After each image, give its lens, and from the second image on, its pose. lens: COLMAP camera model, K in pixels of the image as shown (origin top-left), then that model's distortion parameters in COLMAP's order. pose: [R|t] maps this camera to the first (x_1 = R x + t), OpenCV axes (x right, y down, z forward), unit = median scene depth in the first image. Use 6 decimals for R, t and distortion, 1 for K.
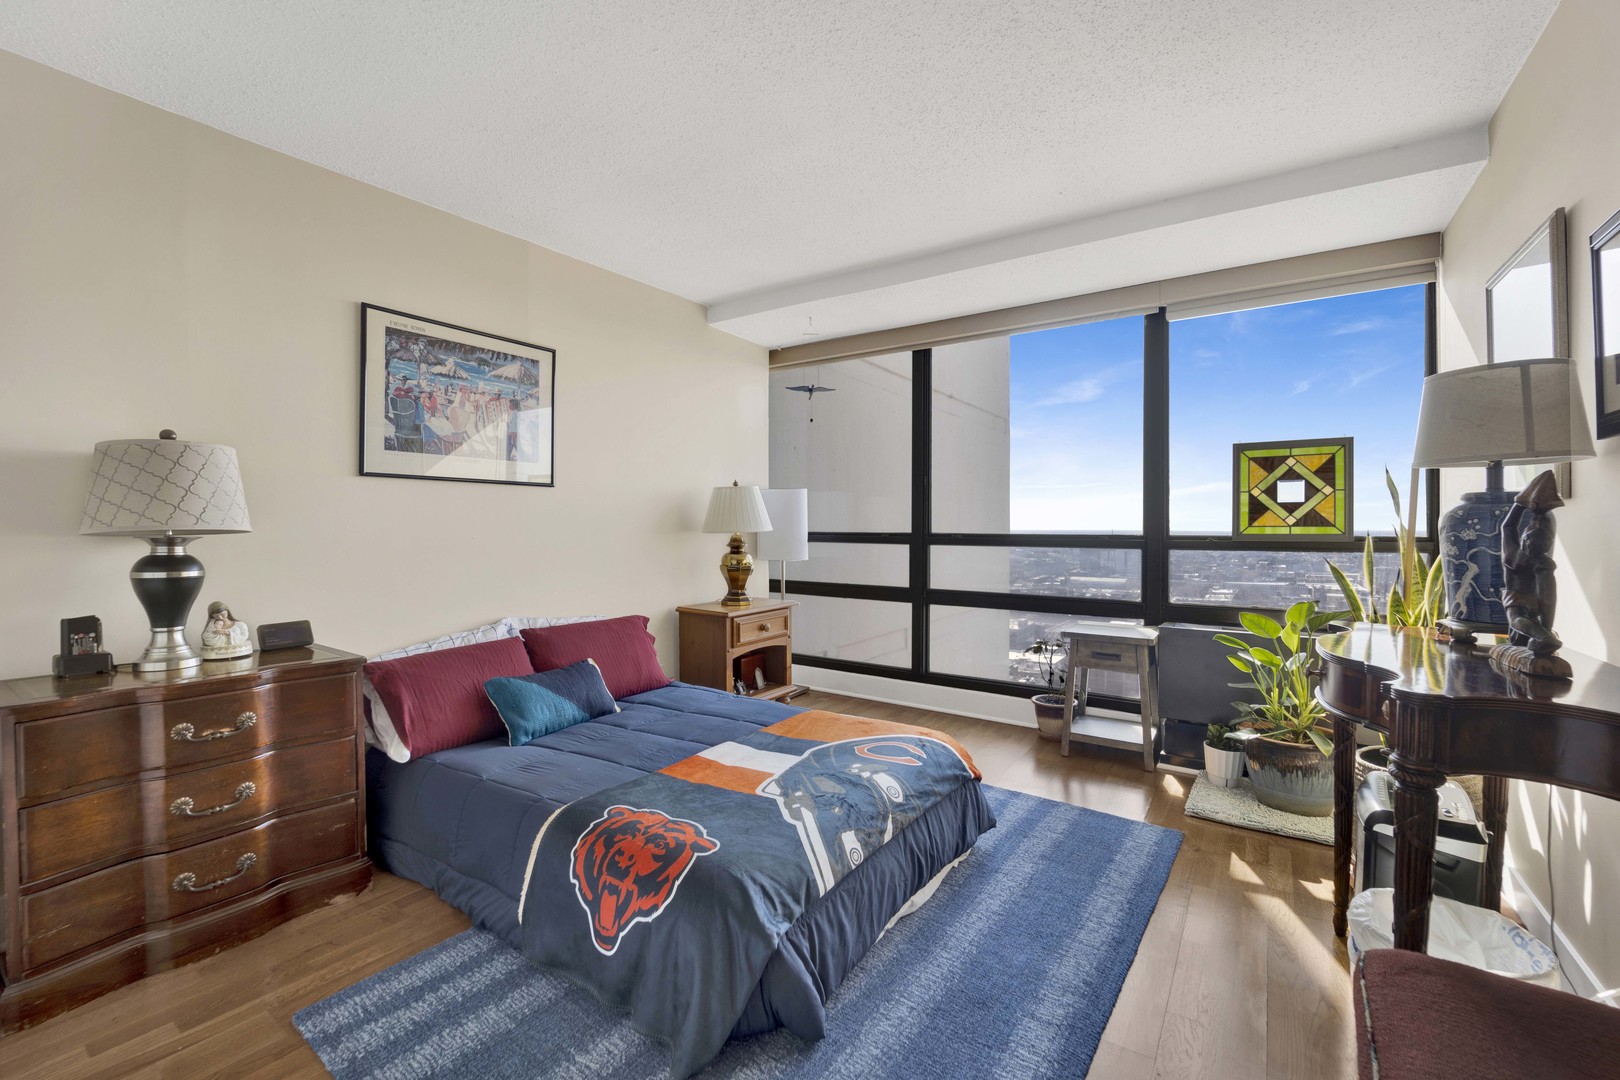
lens RADIAL K [[660.7, 0, 799.9], [0, 660.7, 534.2], [0, 0, 1]] dist [-0.008703, 0.000275]
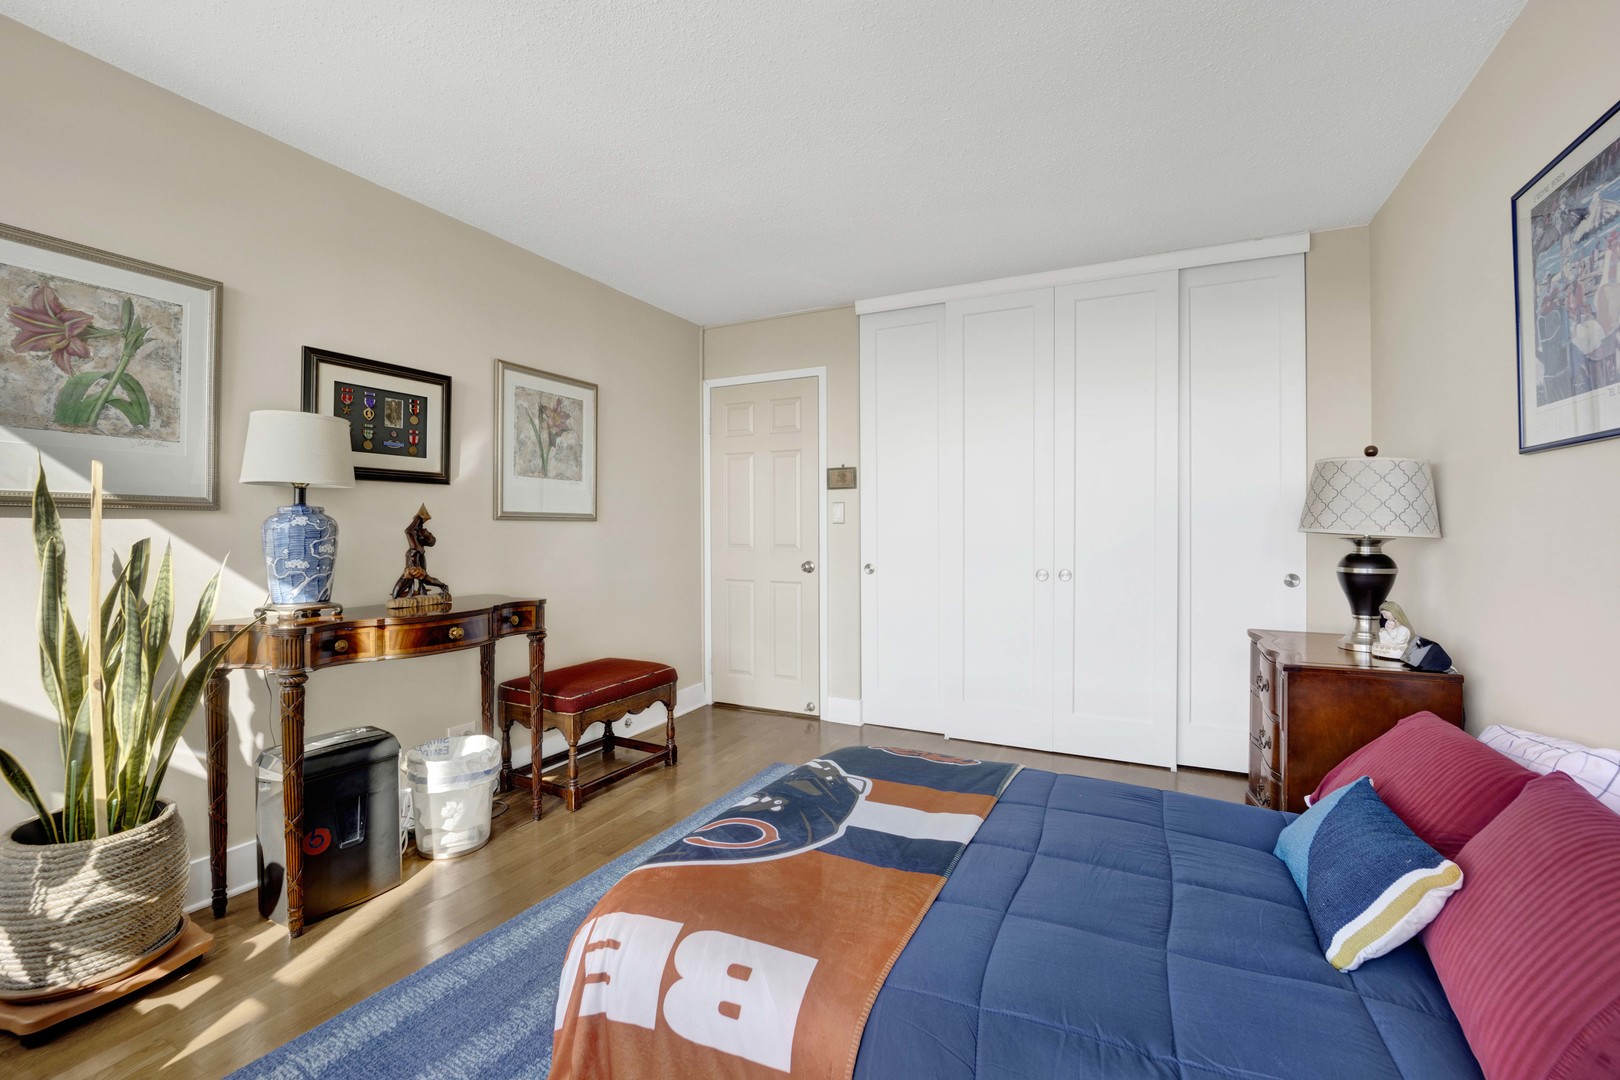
lens RADIAL K [[660.7, 0, 799.9], [0, 660.7, 534.2], [0, 0, 1]] dist [-0.008703, 0.000275]
pose [[-0.992007, 0.001611, -0.126174, 0.178285], [-0.000975, 0.999791, 0.020429, -0.027336], [0.126180, 0.020389, -0.991798, 2.018648]]
